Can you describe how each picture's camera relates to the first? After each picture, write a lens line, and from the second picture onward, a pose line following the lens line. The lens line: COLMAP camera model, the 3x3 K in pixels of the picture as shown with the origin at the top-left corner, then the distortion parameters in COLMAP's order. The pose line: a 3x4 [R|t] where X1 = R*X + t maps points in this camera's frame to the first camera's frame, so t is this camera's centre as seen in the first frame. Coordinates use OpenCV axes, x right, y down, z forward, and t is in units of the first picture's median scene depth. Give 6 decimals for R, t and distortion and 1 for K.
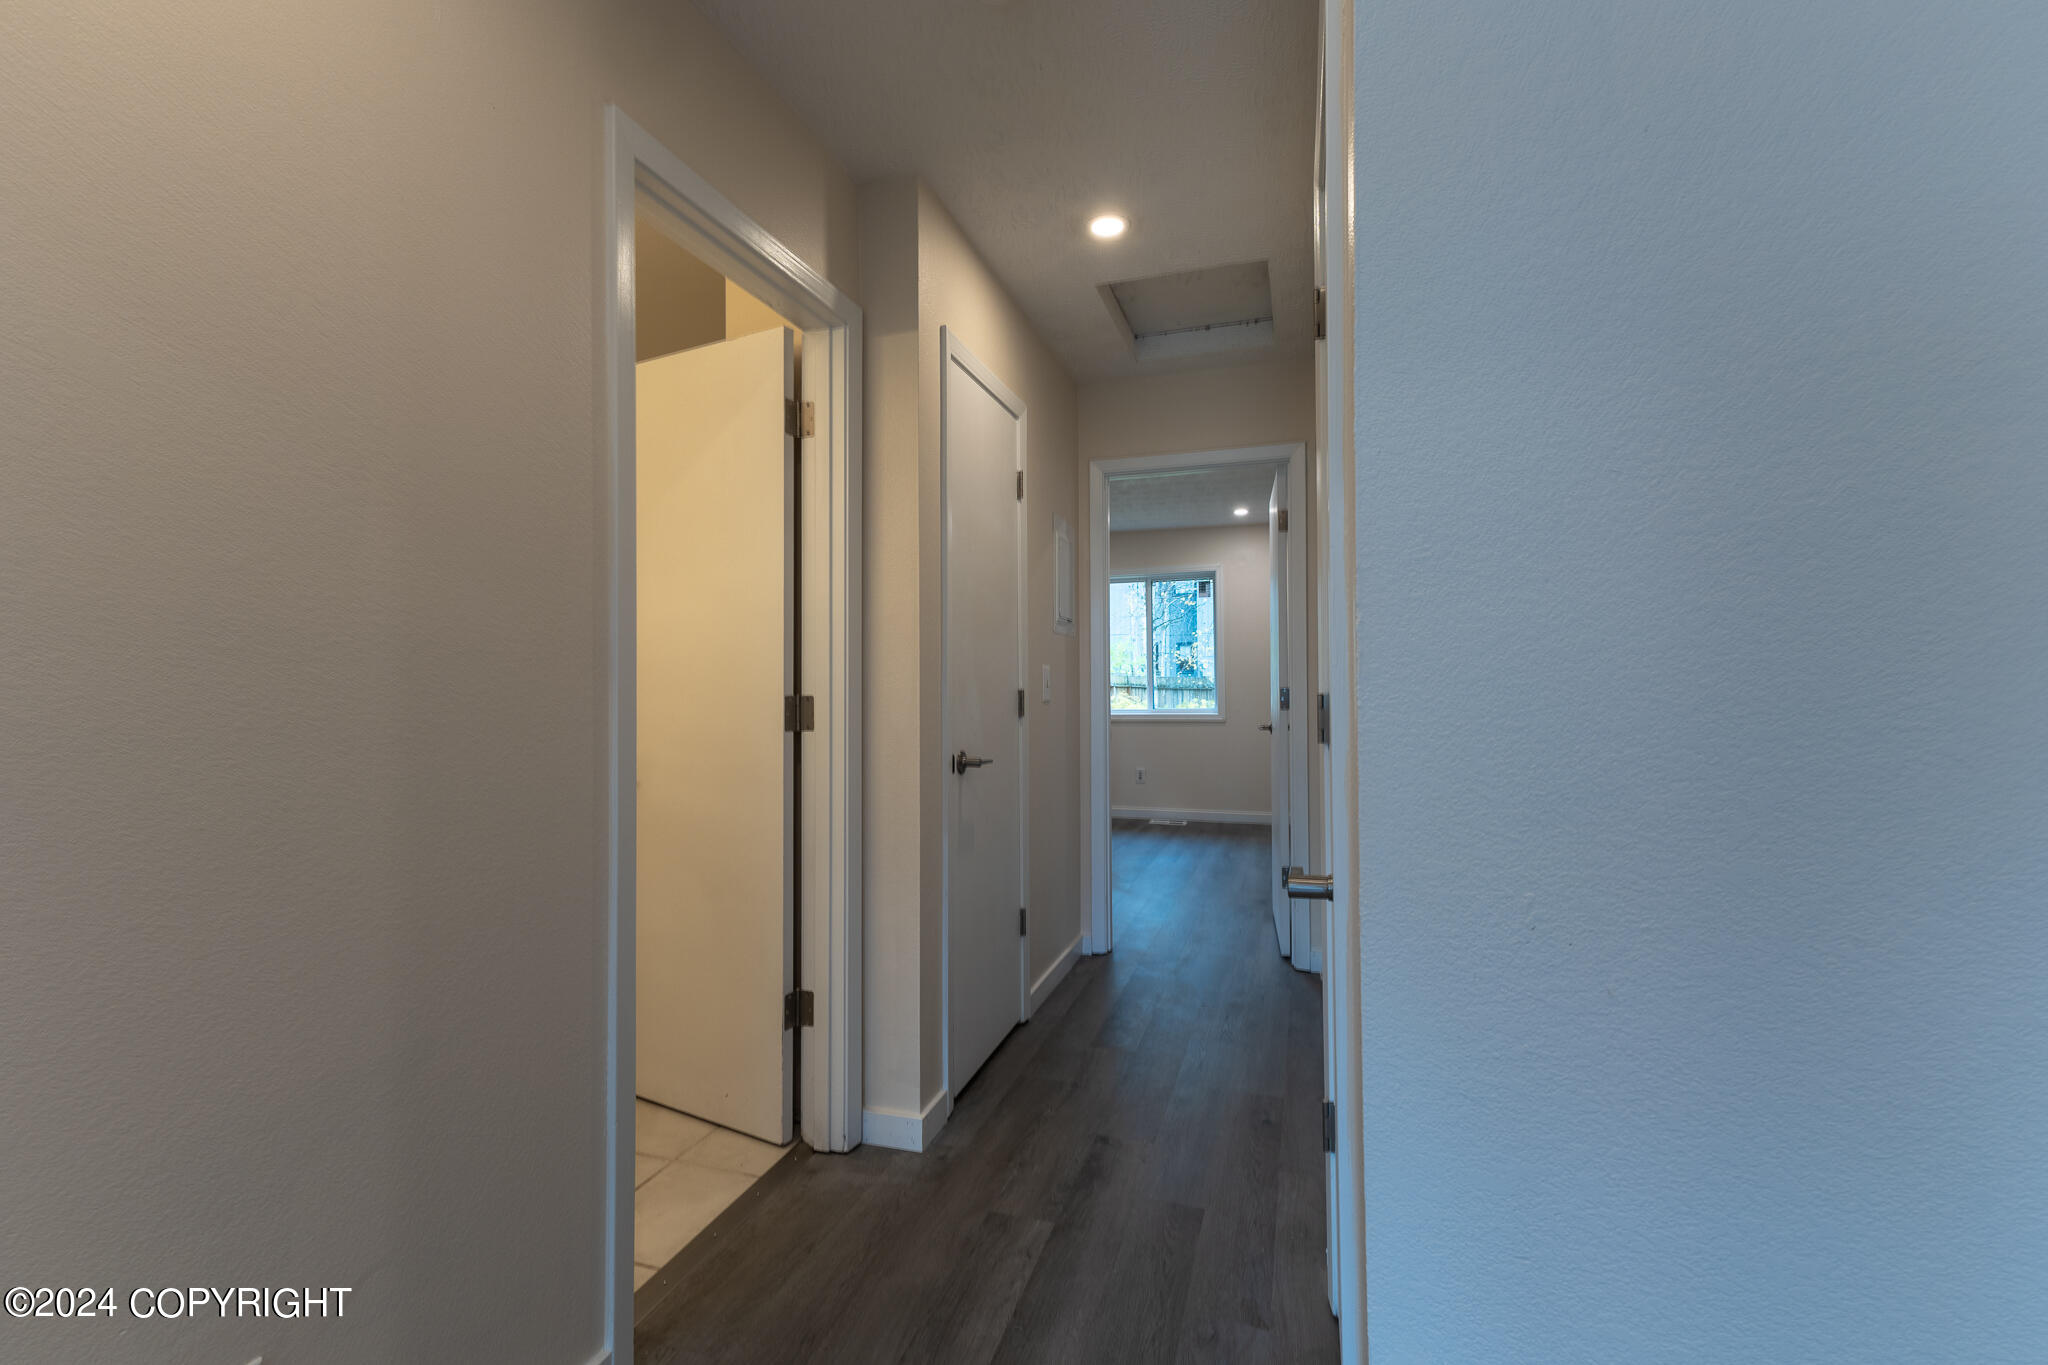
lens RADIAL K [[873.6, 0, 1005.9], [0, 873.6, 679.3], [0, 0, 1]] dist [0.010640, -0.000108]
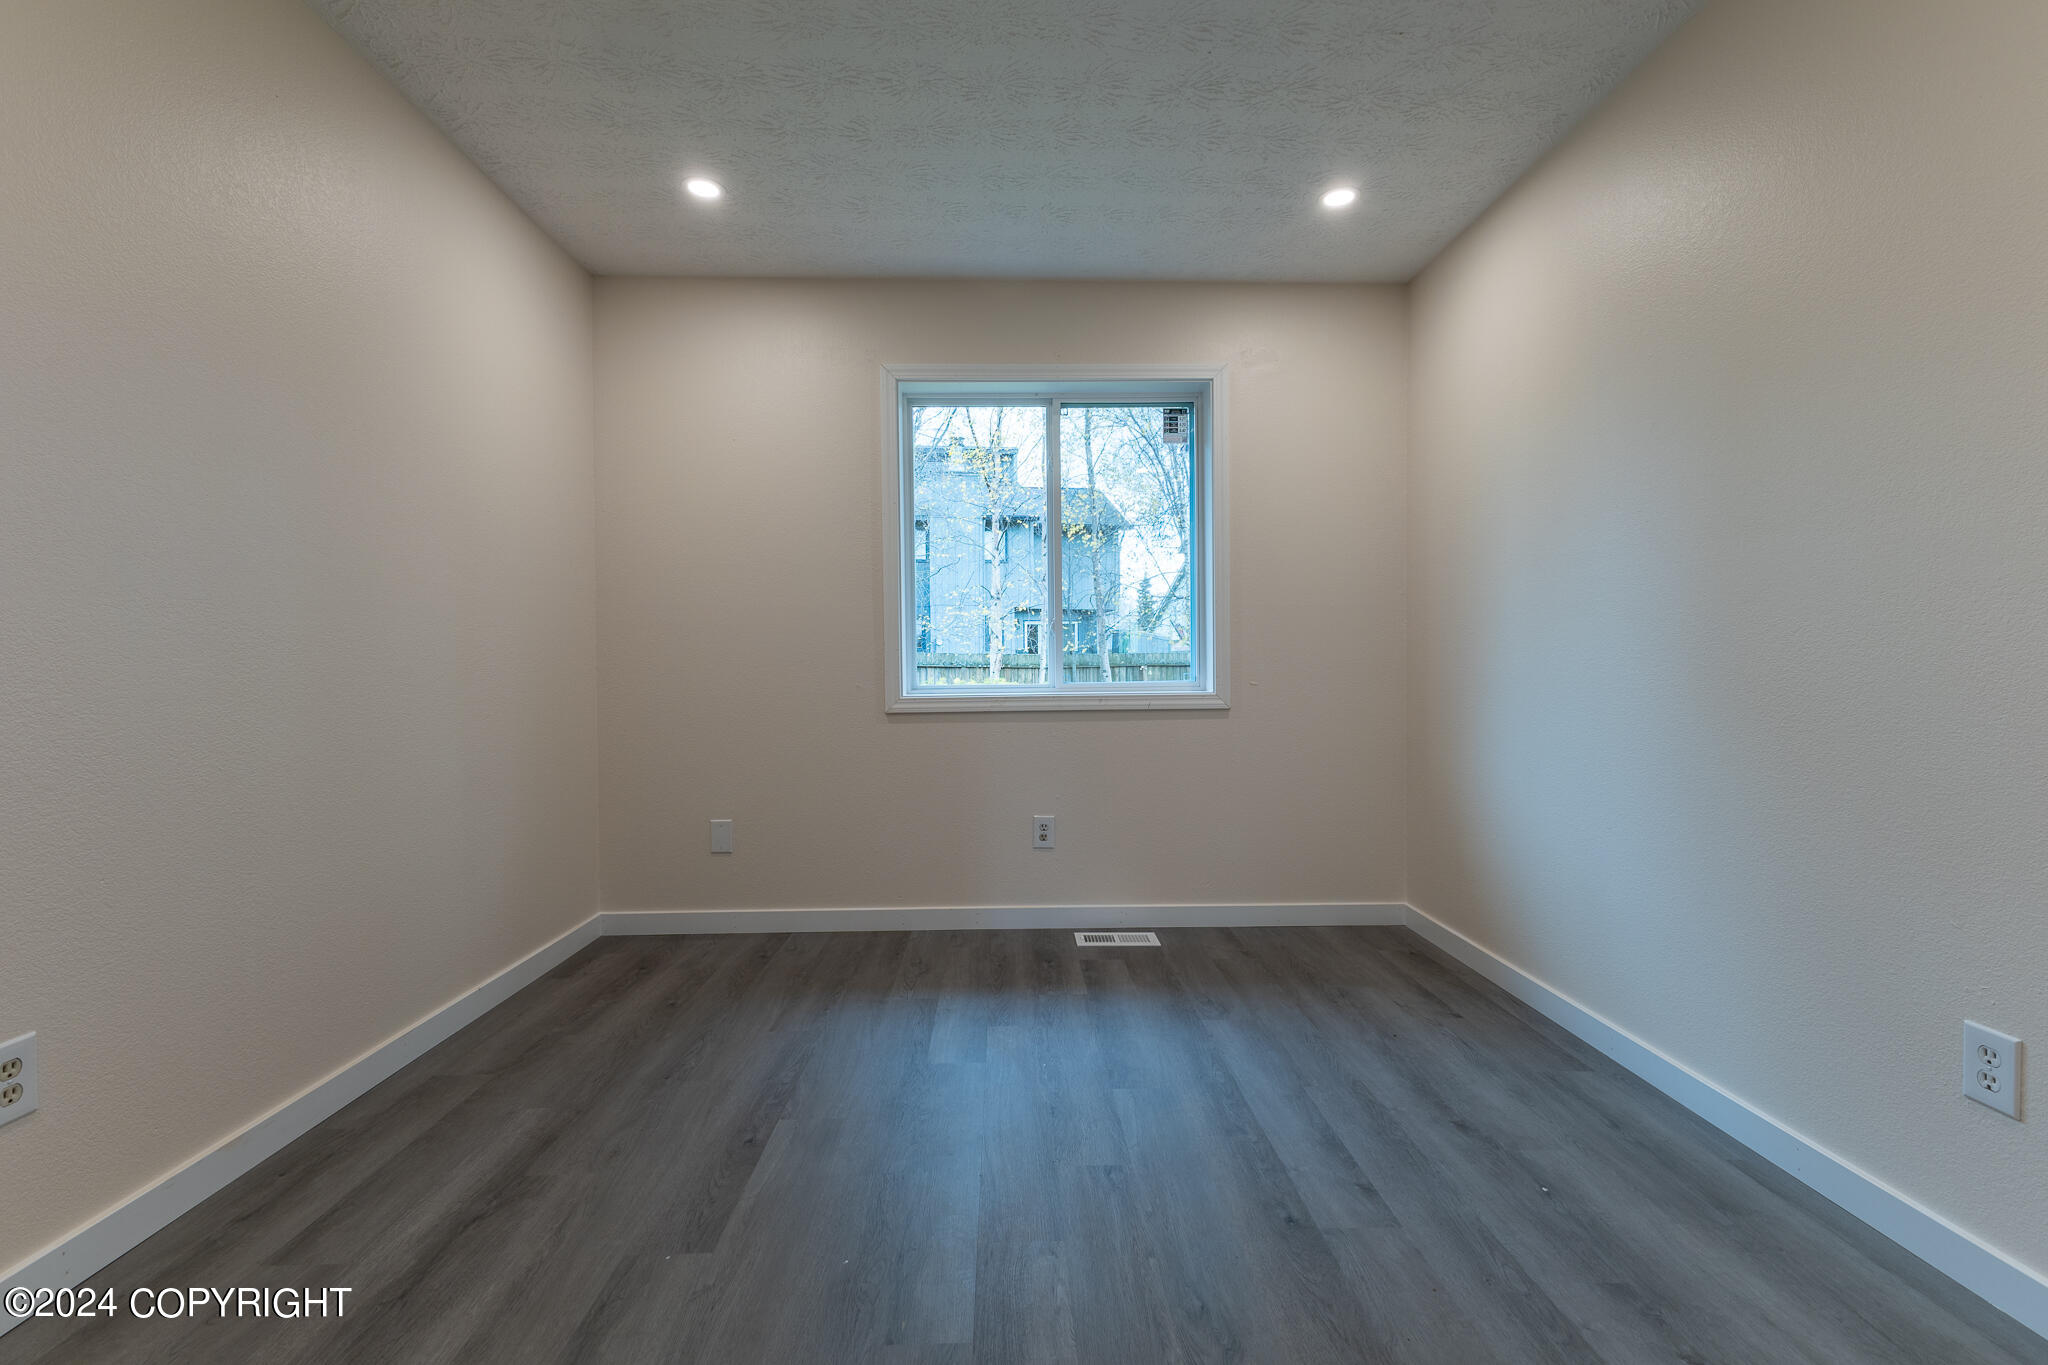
lens RADIAL K [[873.6, 0, 1020.2], [0, 873.6, 676.6], [0, 0, 1]] dist [0.010640, -0.000108]
pose [[0.936357, 0.001079, 0.351048, -0.072737], [-0.006956, 0.999856, 0.015481, 0.125167], [-0.350981, -0.016938, 0.936229, 3.069182]]
